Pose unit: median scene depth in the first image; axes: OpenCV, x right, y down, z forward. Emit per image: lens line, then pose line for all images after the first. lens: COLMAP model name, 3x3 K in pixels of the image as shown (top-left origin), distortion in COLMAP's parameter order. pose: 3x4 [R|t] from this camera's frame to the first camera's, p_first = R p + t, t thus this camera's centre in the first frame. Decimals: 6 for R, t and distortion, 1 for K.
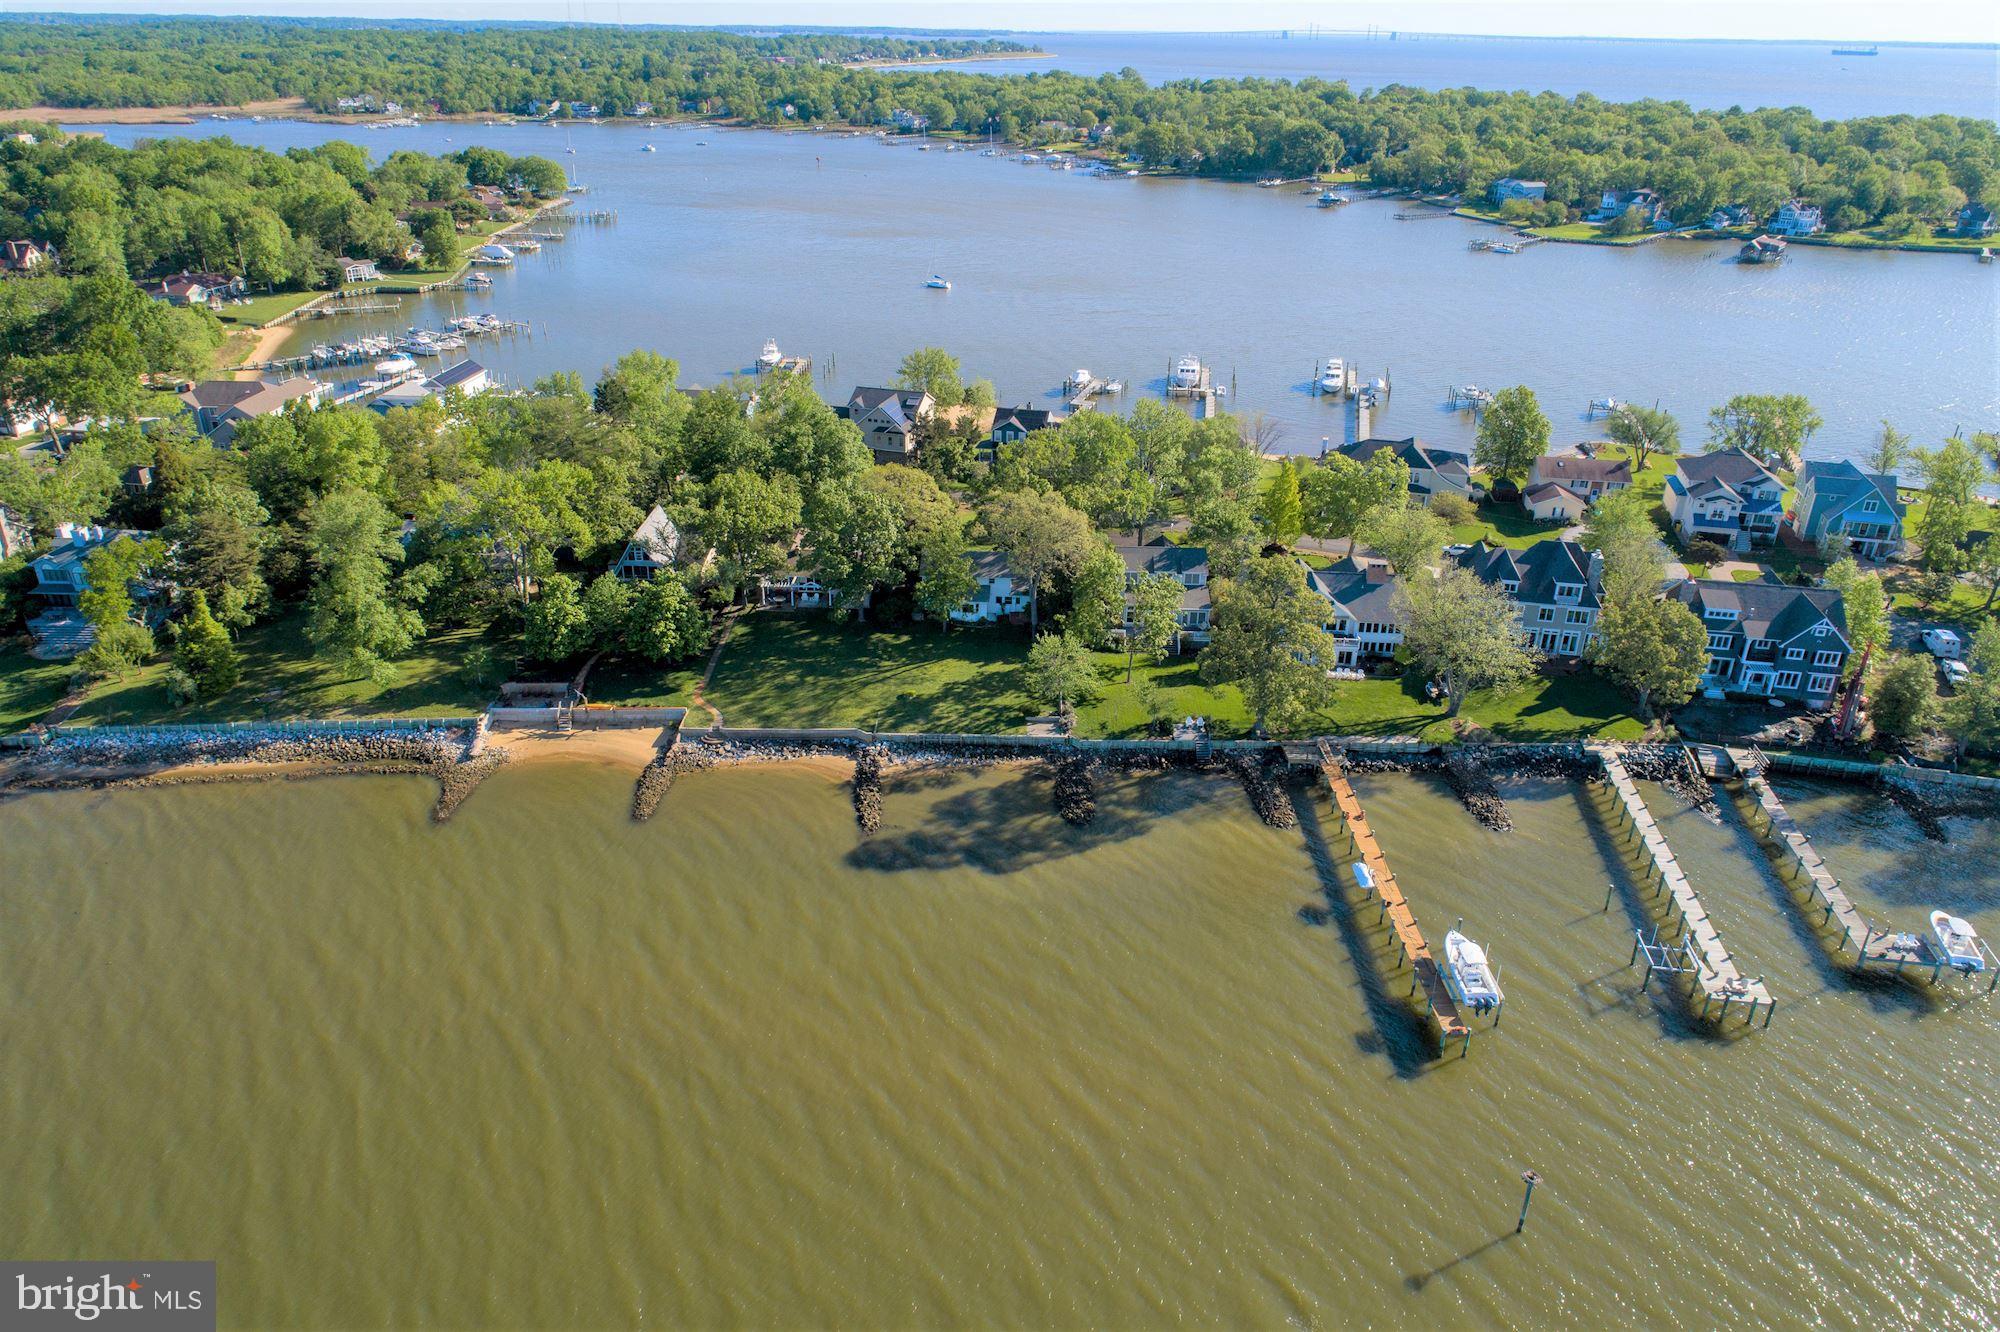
lens RADIAL K [[1325.1, 0, 1002.6], [0, 1325.1, 663.5], [0, 0, 1]] dist [0.000987, 0.000653]
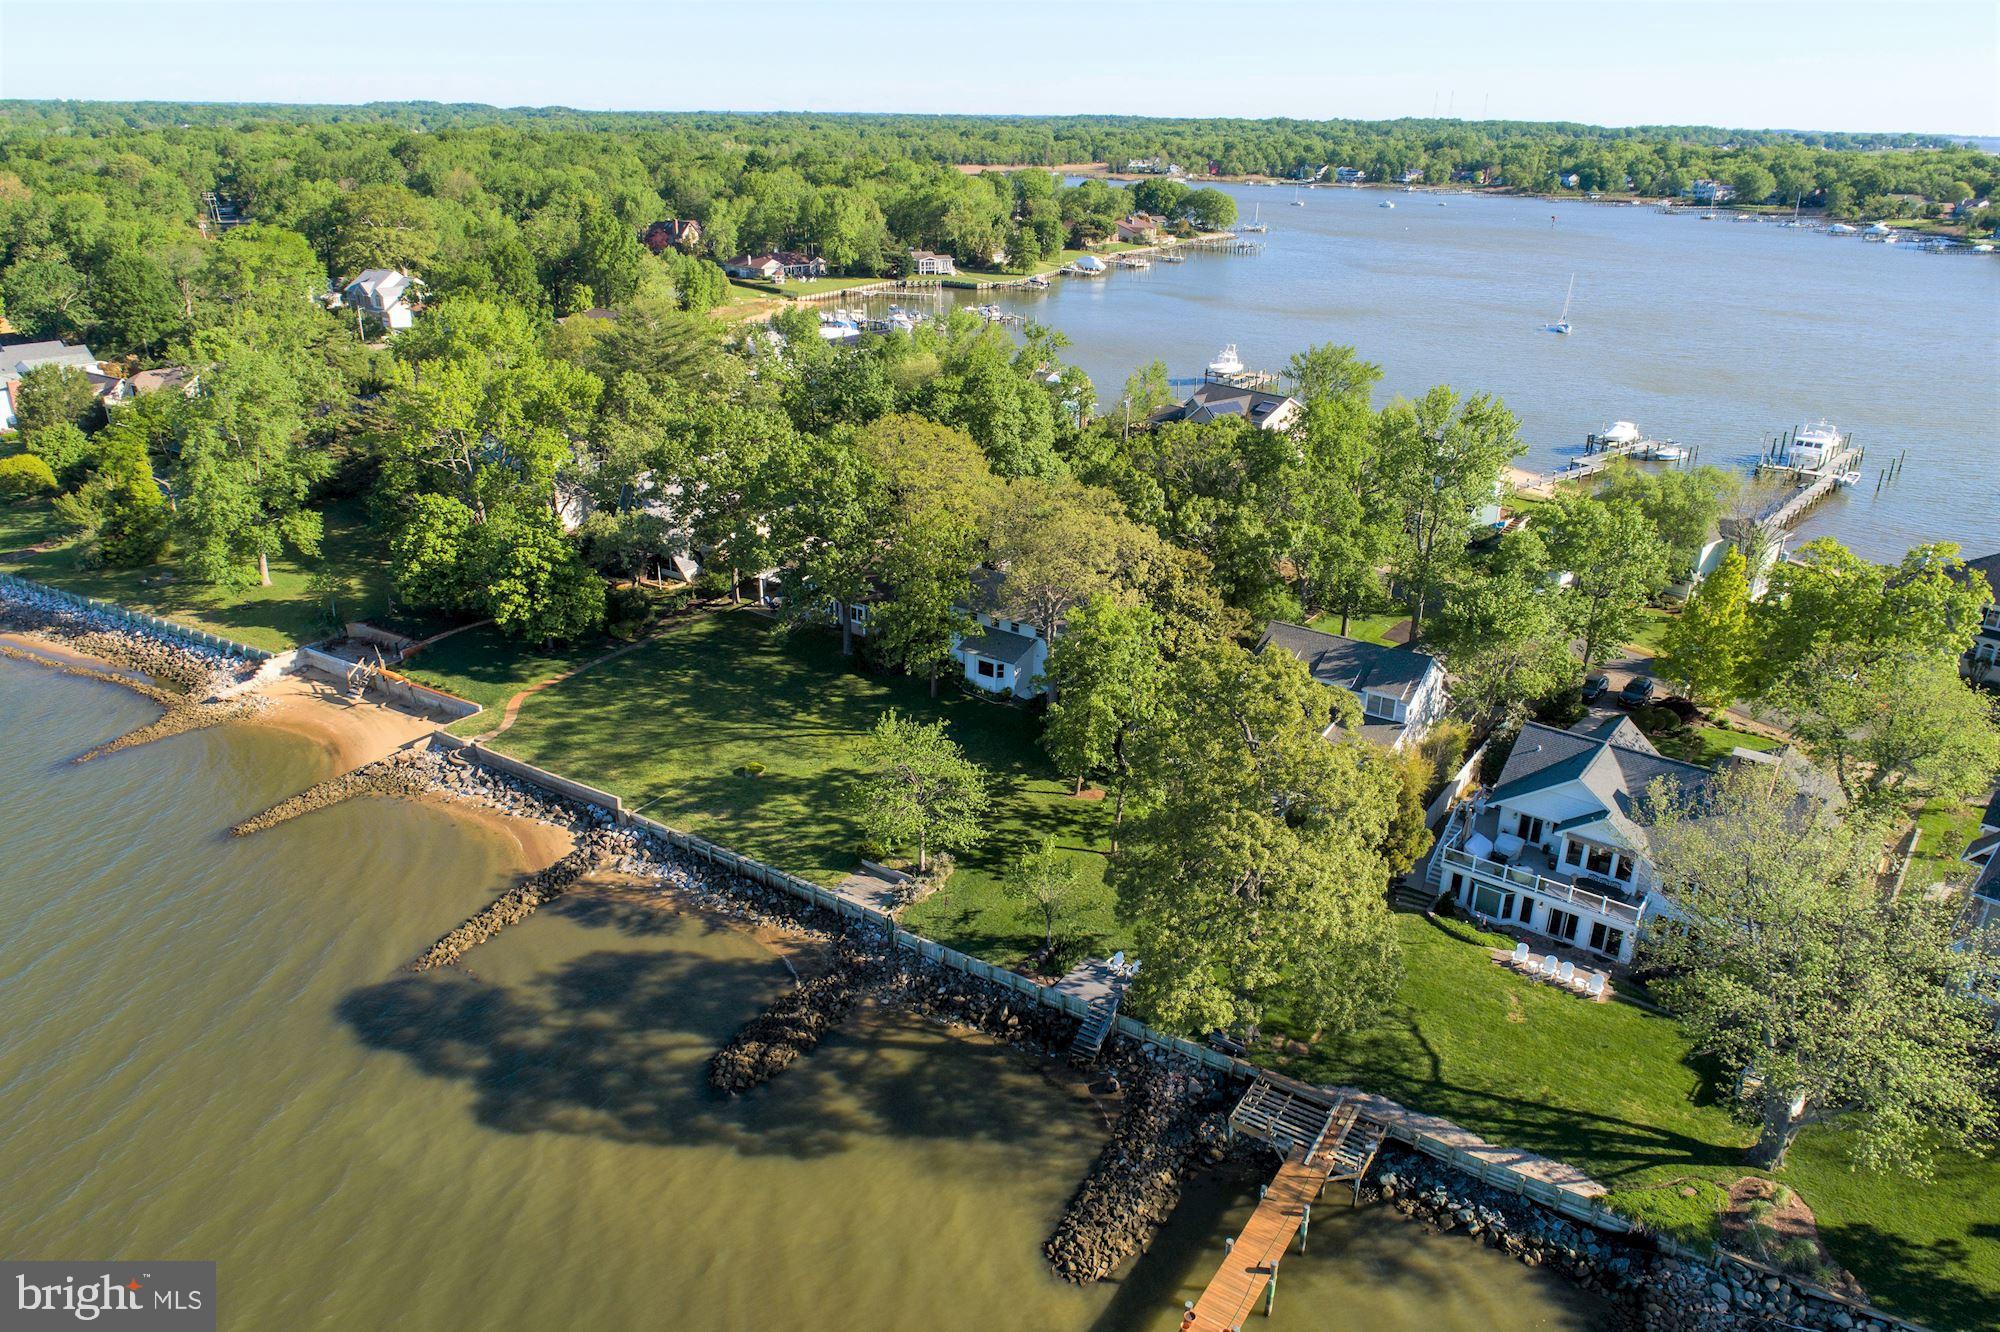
lens RADIAL K [[1325.1, 0, 997.0], [0, 1325.1, 669.7], [0, 0, 1]] dist [0.000987, 0.000653]
pose [[0.835956, 0.209016, -0.507435, 0.161684], [-0.238433, 0.971132, 0.007218, -0.026128], [0.494295, 0.114955, 0.861660, 0.269876]]
